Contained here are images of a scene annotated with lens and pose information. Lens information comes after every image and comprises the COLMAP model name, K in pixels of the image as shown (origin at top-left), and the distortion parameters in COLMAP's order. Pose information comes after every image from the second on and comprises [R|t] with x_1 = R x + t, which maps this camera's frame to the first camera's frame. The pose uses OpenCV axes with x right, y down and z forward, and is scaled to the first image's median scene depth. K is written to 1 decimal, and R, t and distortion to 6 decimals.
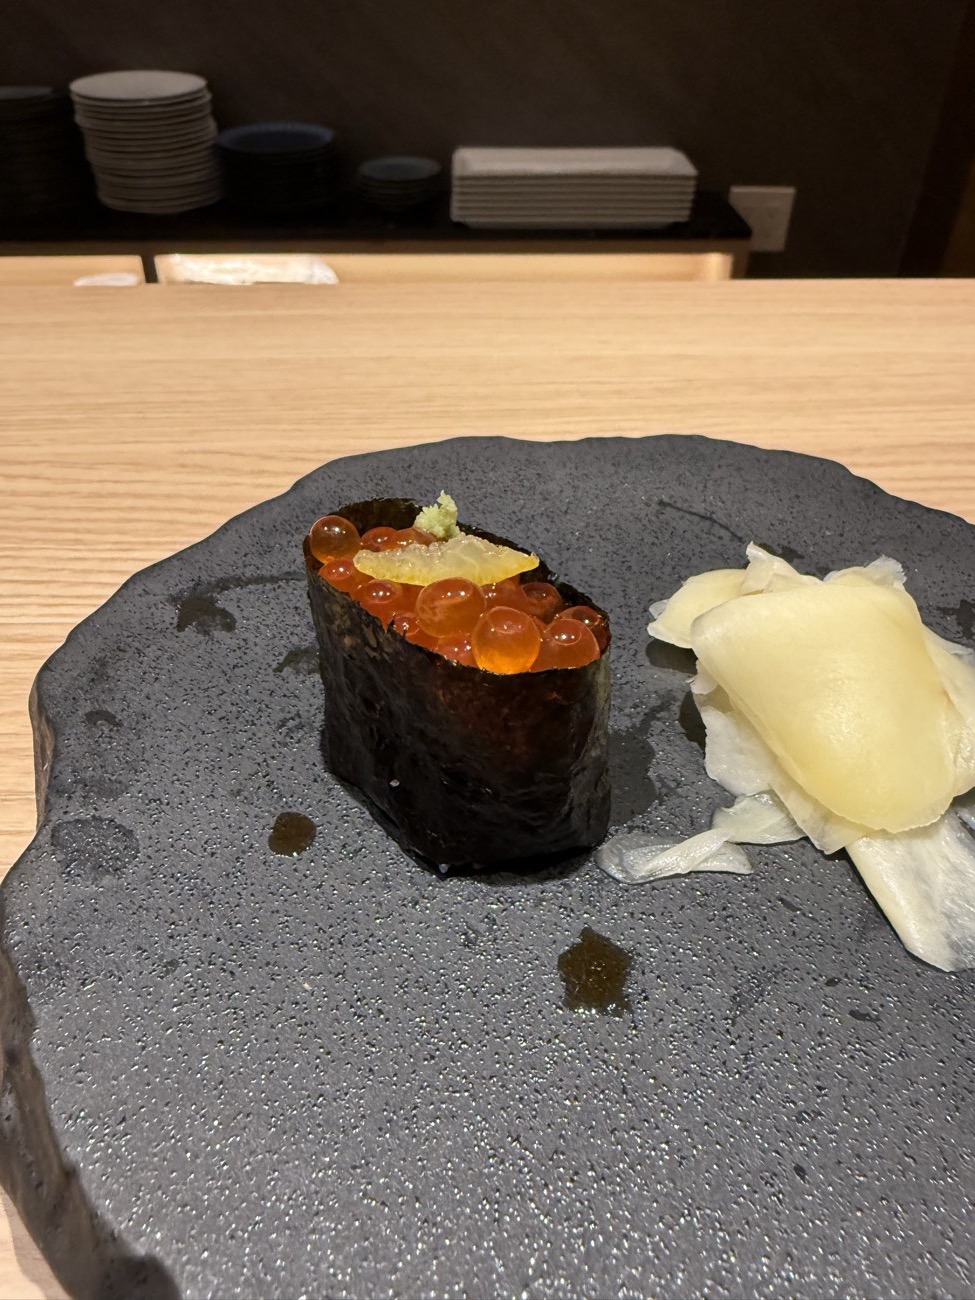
lens RADIAL K [[909.6, 0, 489.2], [0, 909.6, 526.7], [0, 0, 1]] dist [0.007416, -0.005385]
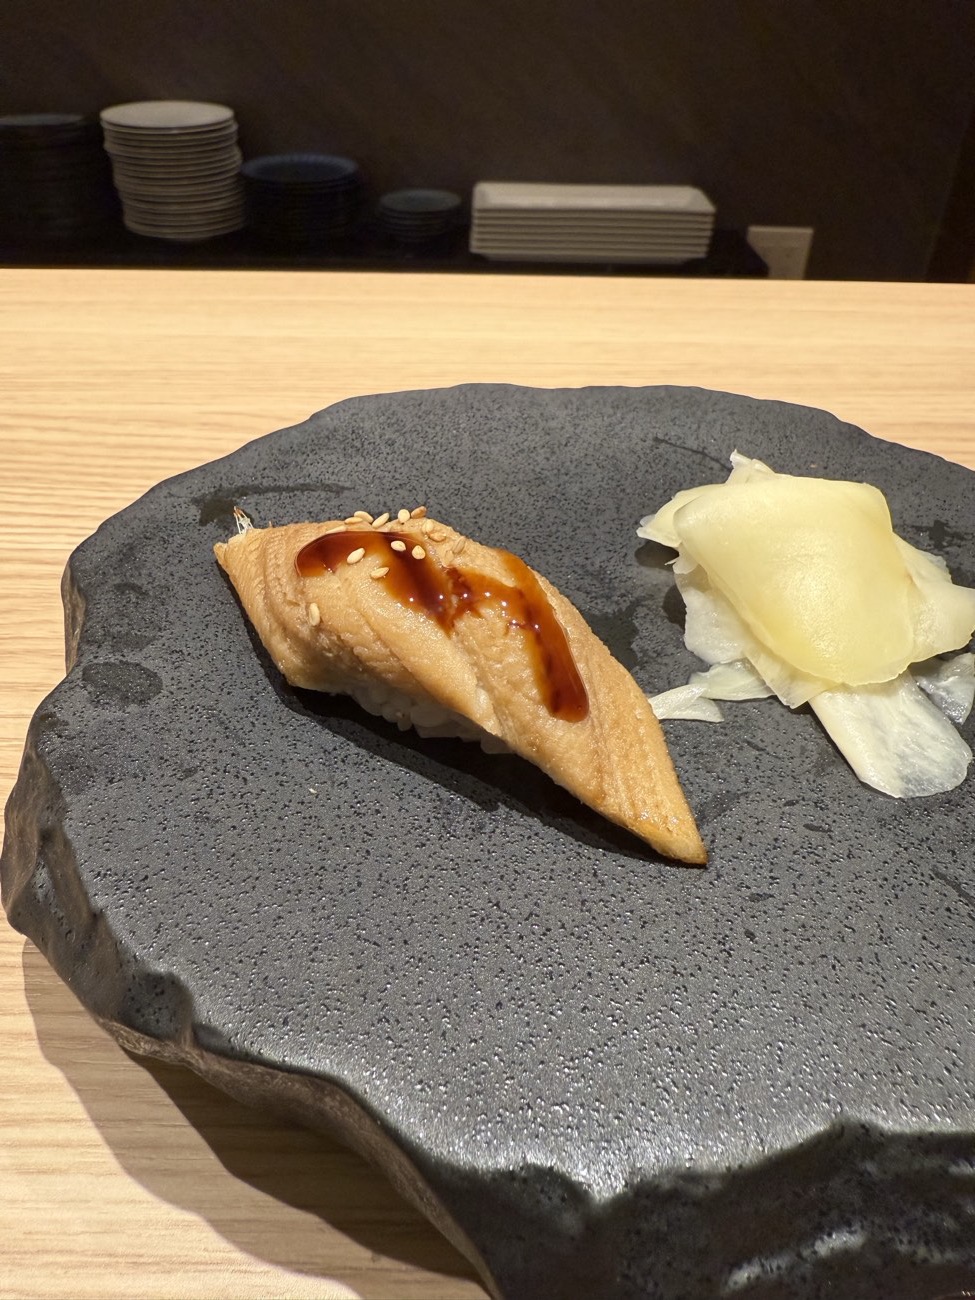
lens RADIAL K [[904.2, 0, 488.6], [0, 904.2, 556.2], [0, 0, 1]] dist [0.009872, 0.003917]
pose [[0.999603, 0.024393, -0.014131, 0.018130], [-0.024502, 0.999671, -0.007559, 0.177940], [0.013942, 0.007902, 0.999872, -0.077718]]
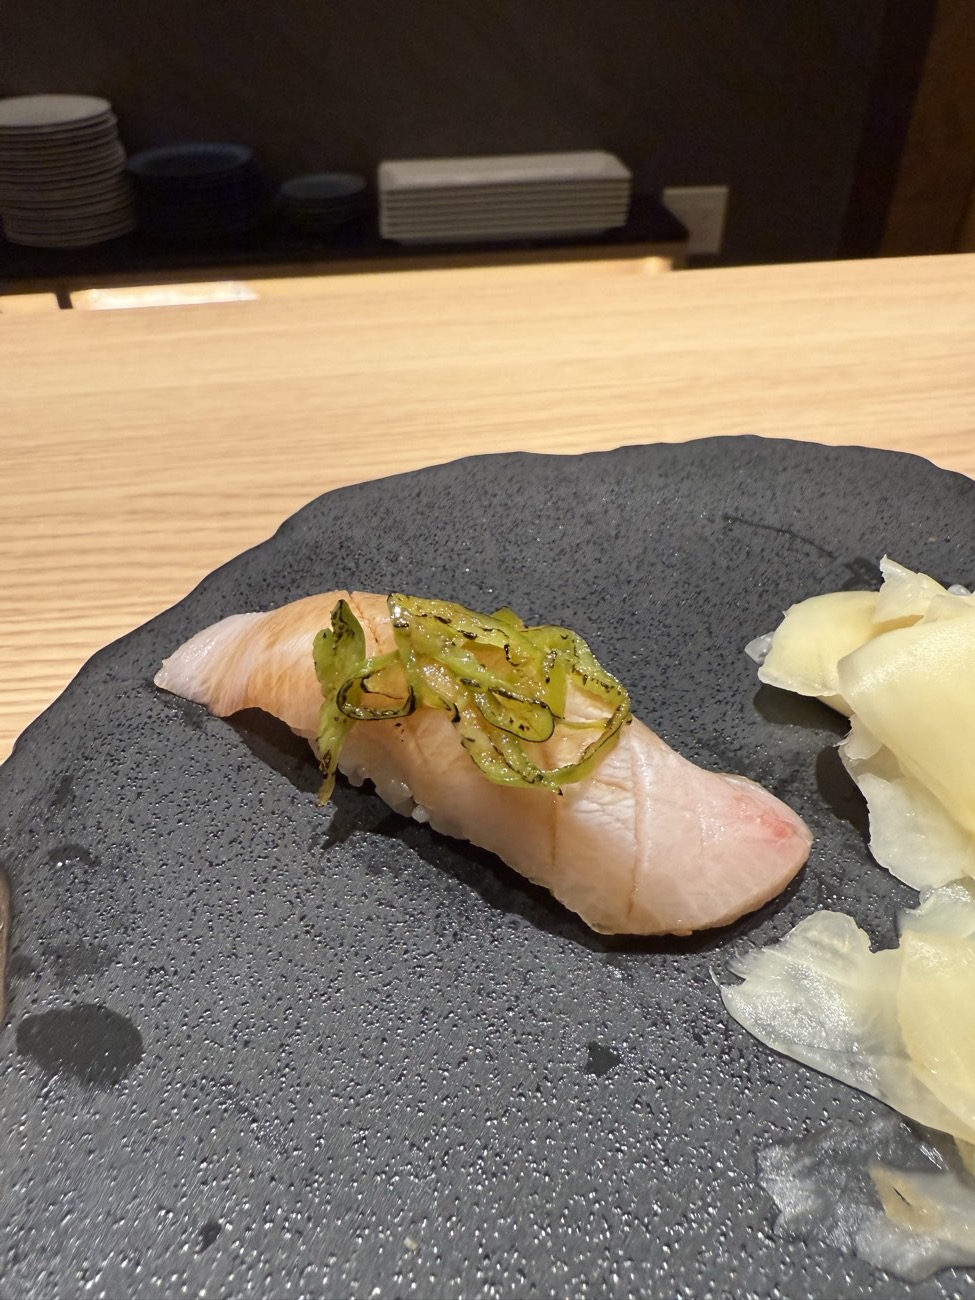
lens RADIAL K [[918.2, 0, 488.2], [0, 918.2, 582.7], [0, 0, 1]] dist [0.010223, -0.001030]
pose [[0.996028, -0.073254, 0.050620, -0.110412], [0.071448, 0.996772, 0.036603, -0.018705], [-0.053138, -0.032841, 0.998047, 0.243080]]
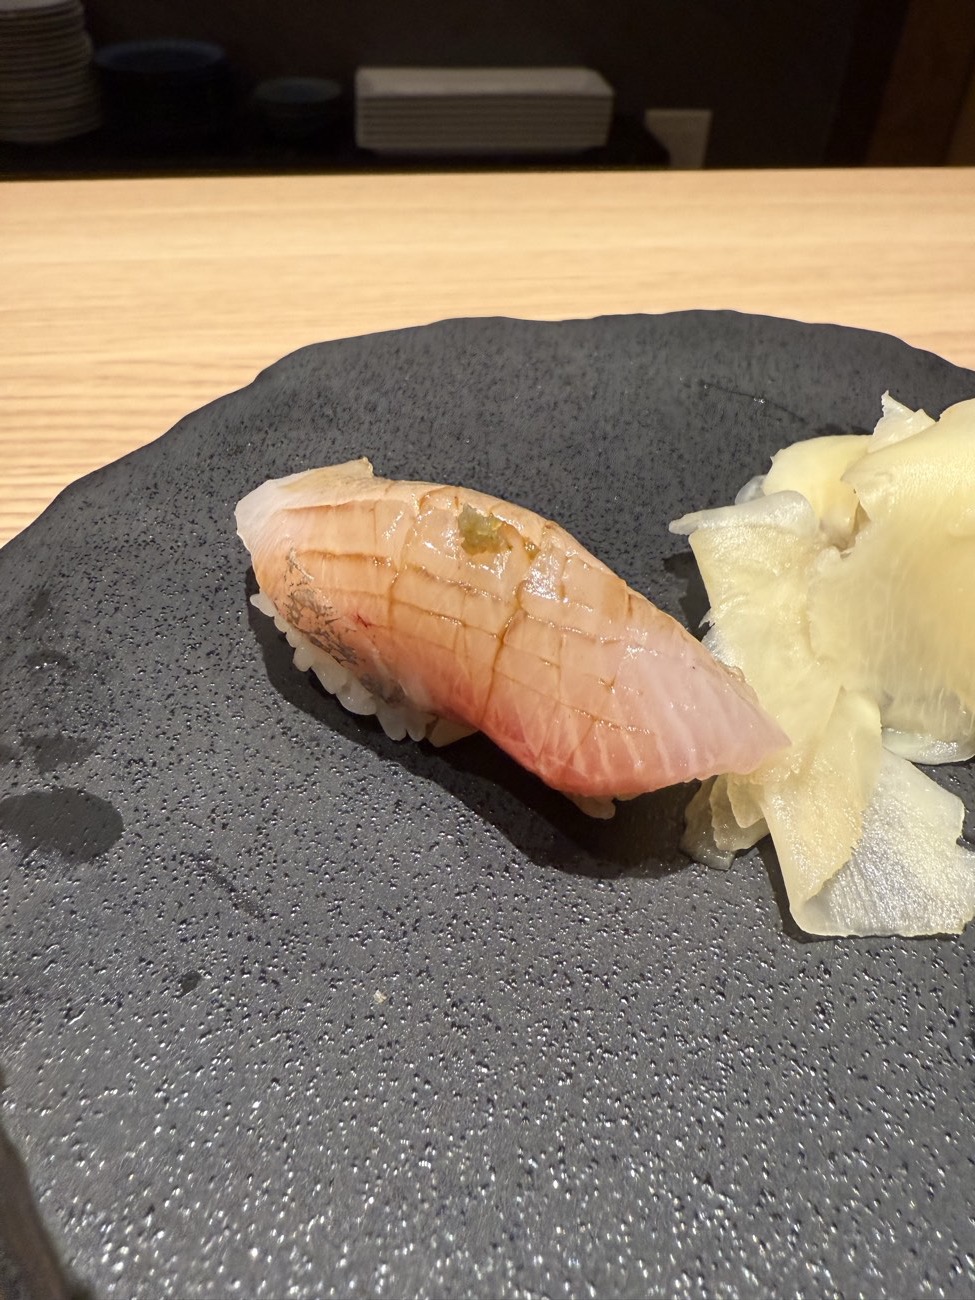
lens RADIAL K [[914.0, 0, 483.7], [0, 914.0, 559.5], [0, 0, 1]] dist [0.005926, 0.004835]
pose [[0.995792, -0.044277, 0.080231, -0.128824], [0.036668, 0.994901, 0.093957, 0.071433], [-0.083982, -0.090619, 0.992338, 0.231305]]
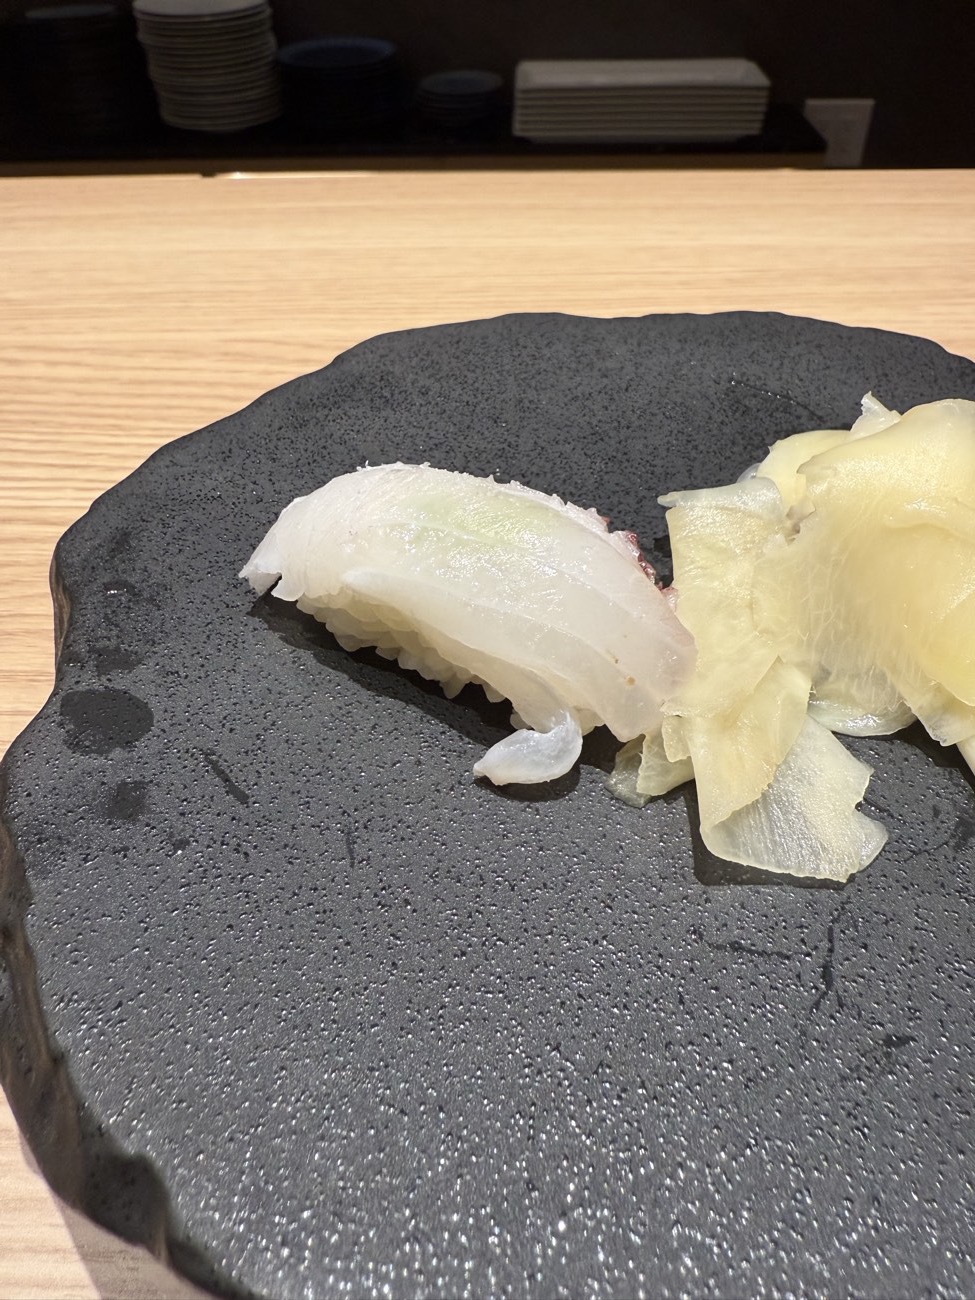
lens RADIAL K [[912.2, 0, 491.4], [0, 912.2, 495.8], [0, 0, 1]] dist [0.002330, 0.009434]
pose [[0.998019, 0.014788, -0.061158, 0.009511], [-0.011900, 0.998809, 0.047318, 0.070569], [0.061785, -0.046496, 0.997006, 0.101267]]
